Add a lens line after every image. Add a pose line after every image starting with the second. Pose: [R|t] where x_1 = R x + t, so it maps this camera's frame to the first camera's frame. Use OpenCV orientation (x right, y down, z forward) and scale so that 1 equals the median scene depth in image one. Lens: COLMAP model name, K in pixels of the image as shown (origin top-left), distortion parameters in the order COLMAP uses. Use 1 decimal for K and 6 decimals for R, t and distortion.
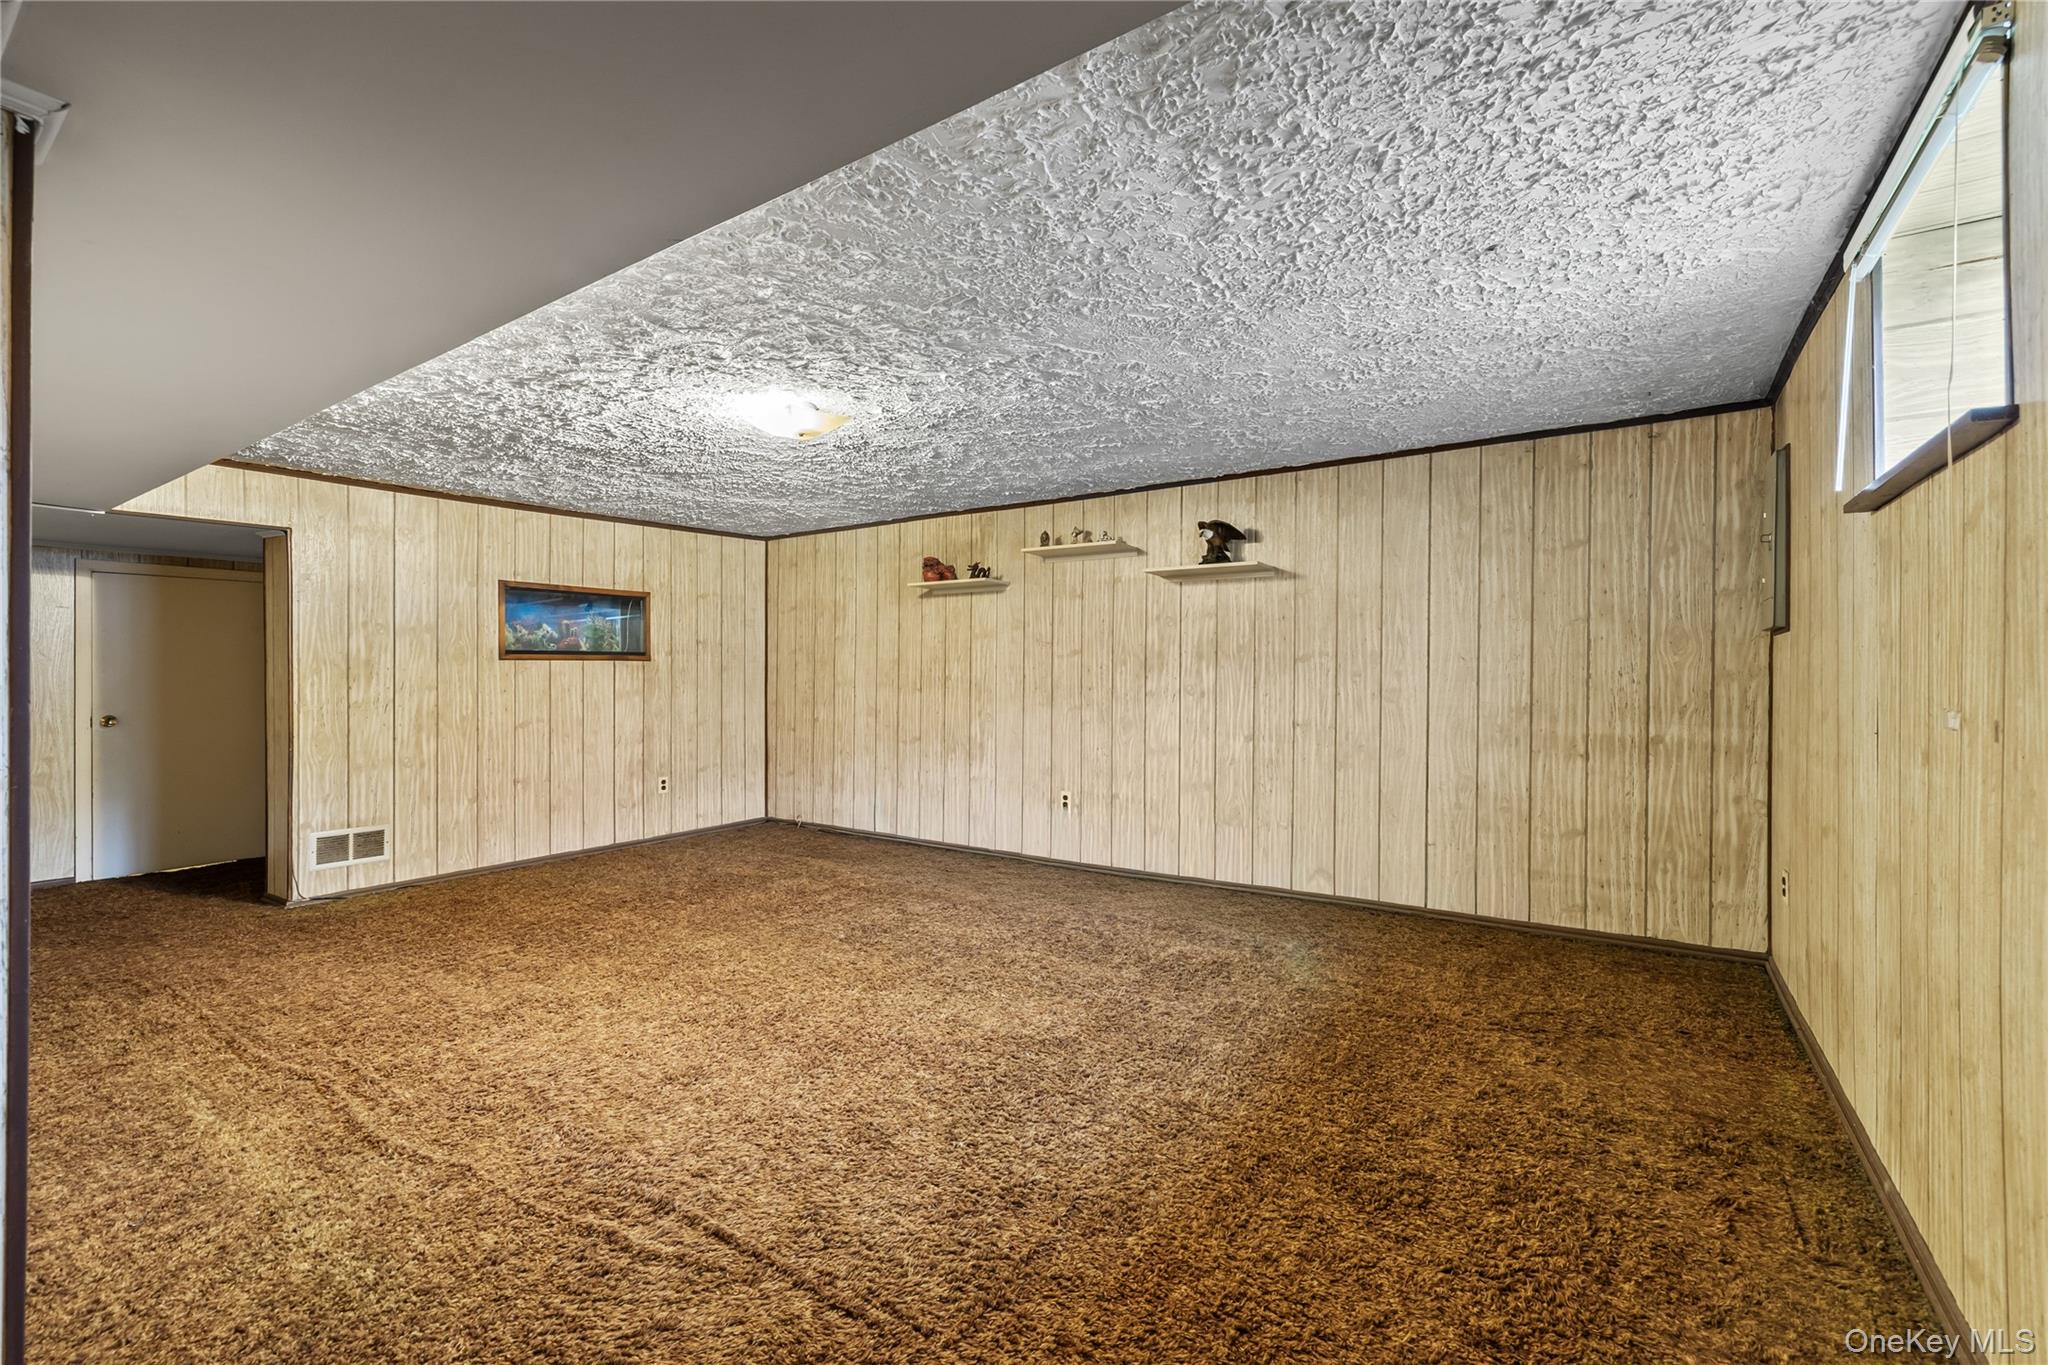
lens RADIAL K [[874.1, 0, 996.3], [0, 874.1, 682.8], [0, 0, 1]] dist [0.000125, 0.000053]
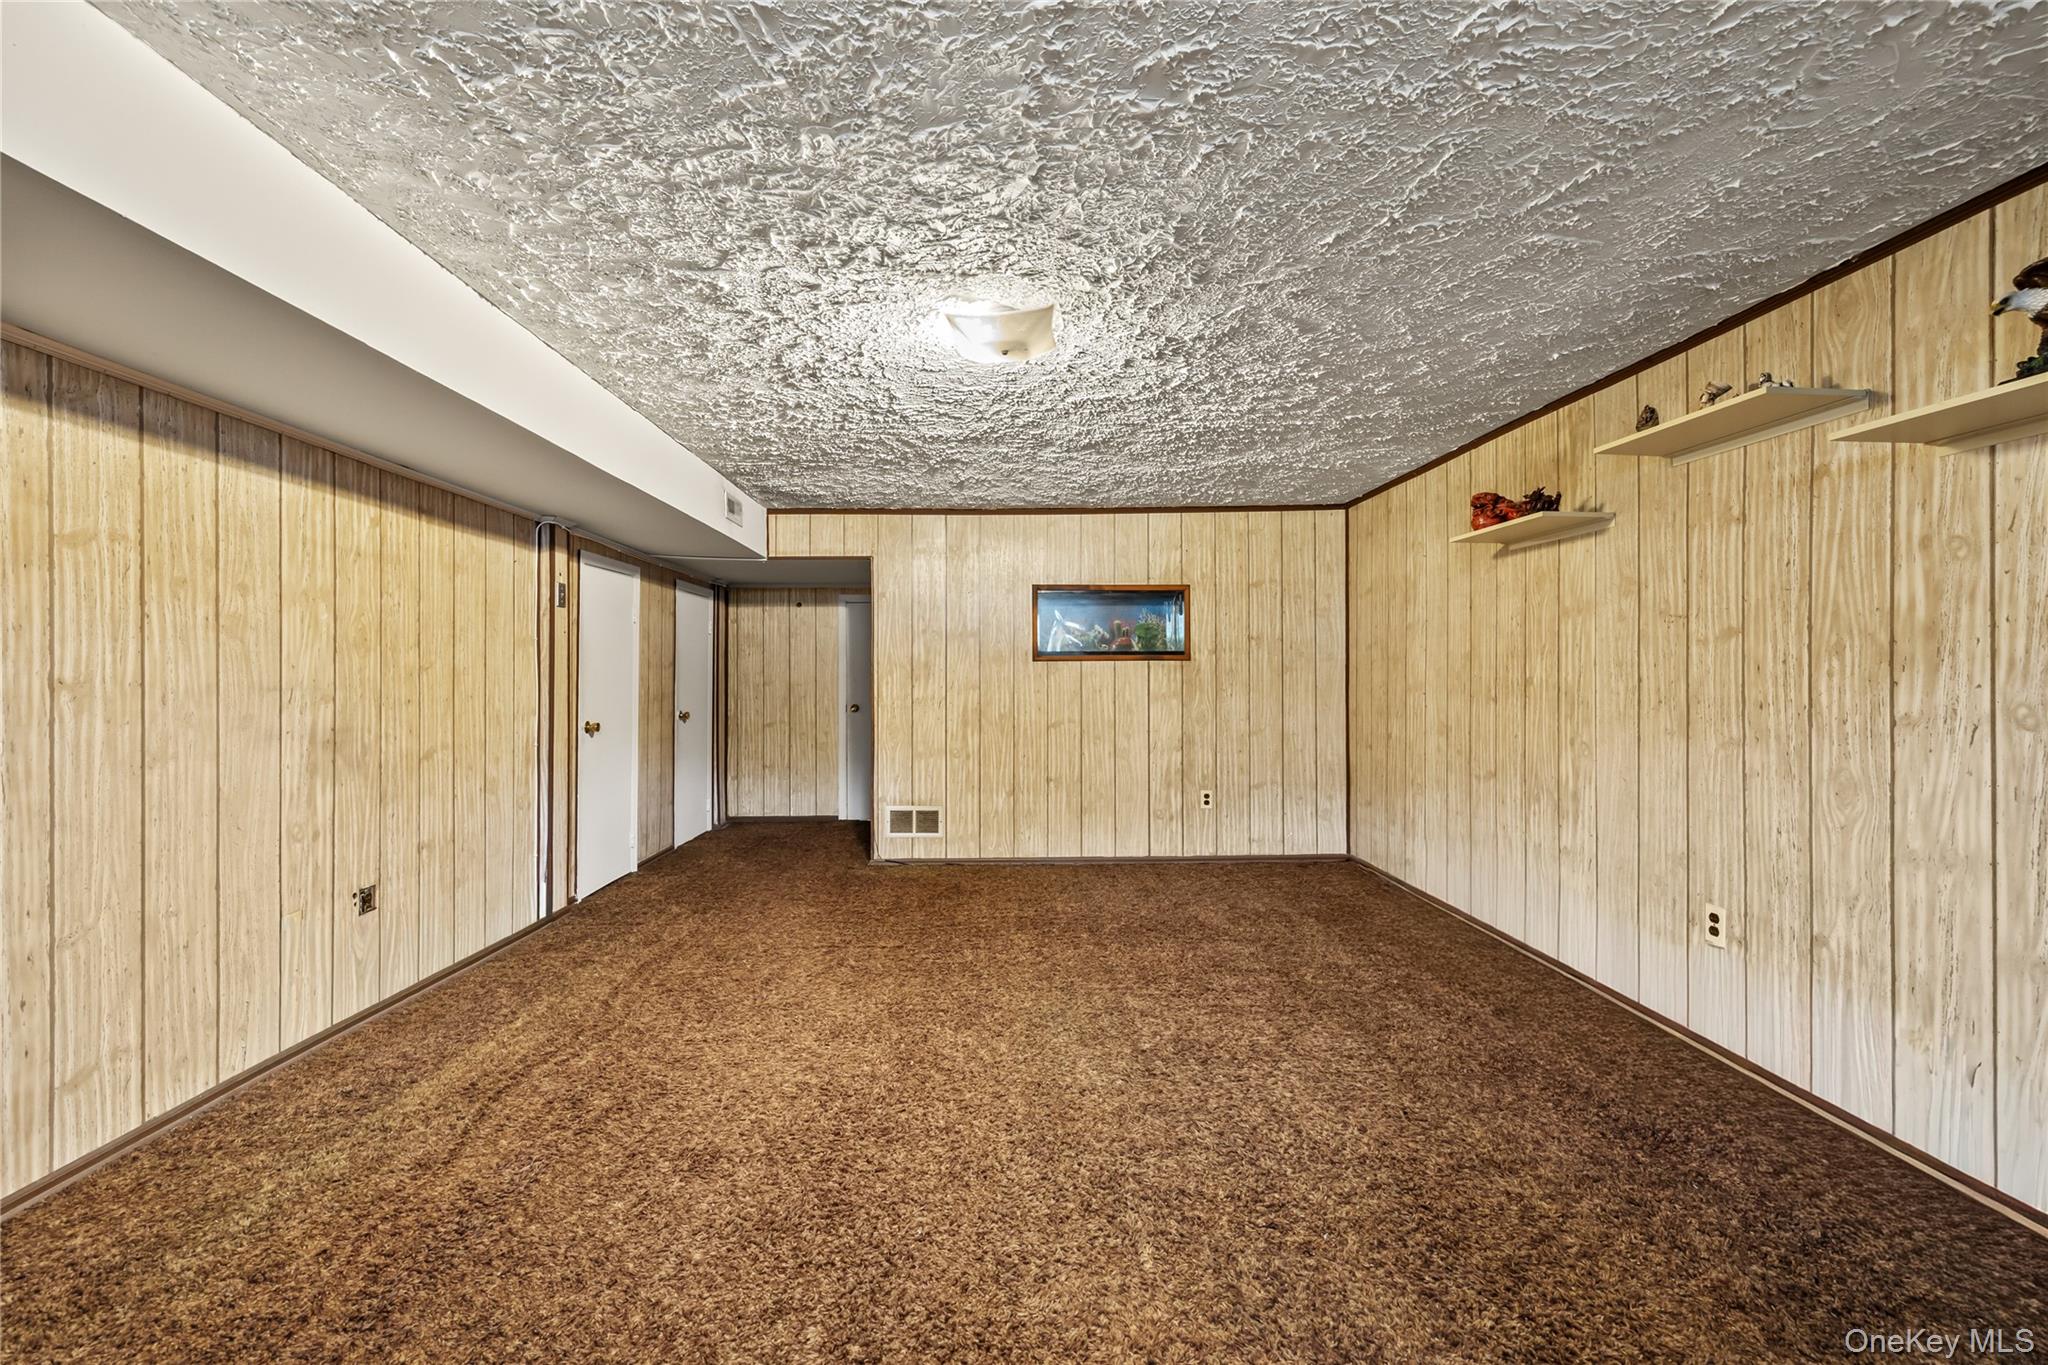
lens RADIAL K [[855.2, 0, 1015.5], [0, 855.2, 673.0], [0, 0, 1]] dist [0.001036, 0.000088]
pose [[0.596581, -0.001221, -0.802552, 0.240331], [-0.008751, 0.999929, -0.008027, -0.003940], [0.802505, 0.011812, 0.596528, 0.379309]]
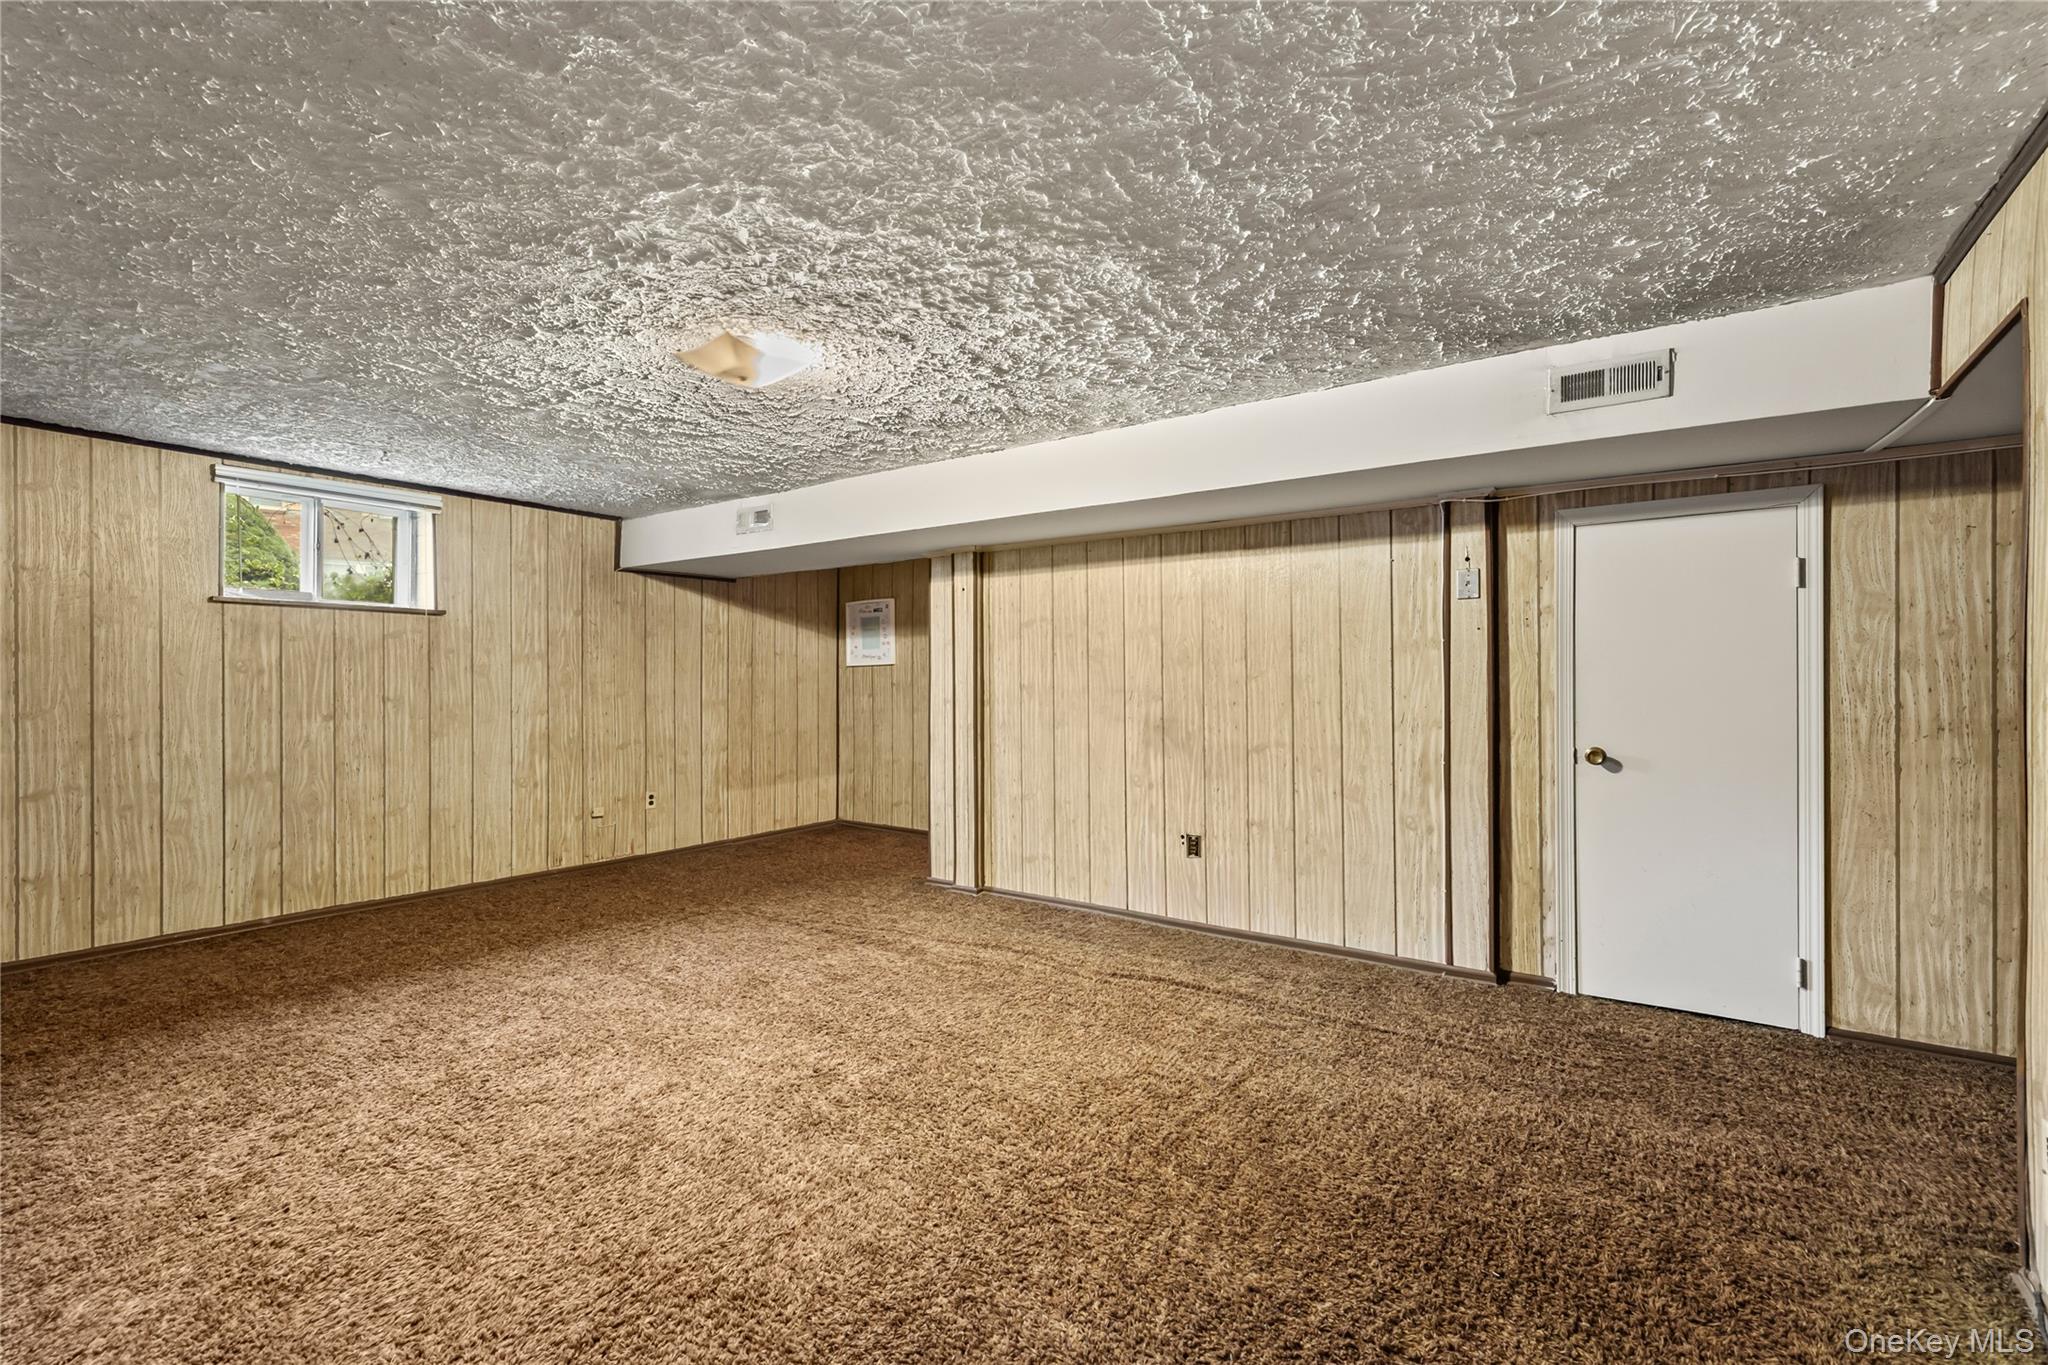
lens RADIAL K [[883.6, 0, 1024.0], [0, 883.6, 682.5], [0, 0, 1]] dist [-0.000075, 0.000006]
pose [[-0.999956, 0.001682, -0.009255, -0.312065], [0.001608, 0.999967, 0.007967, -0.010028], [0.009268, 0.007951, -0.999925, 1.190466]]
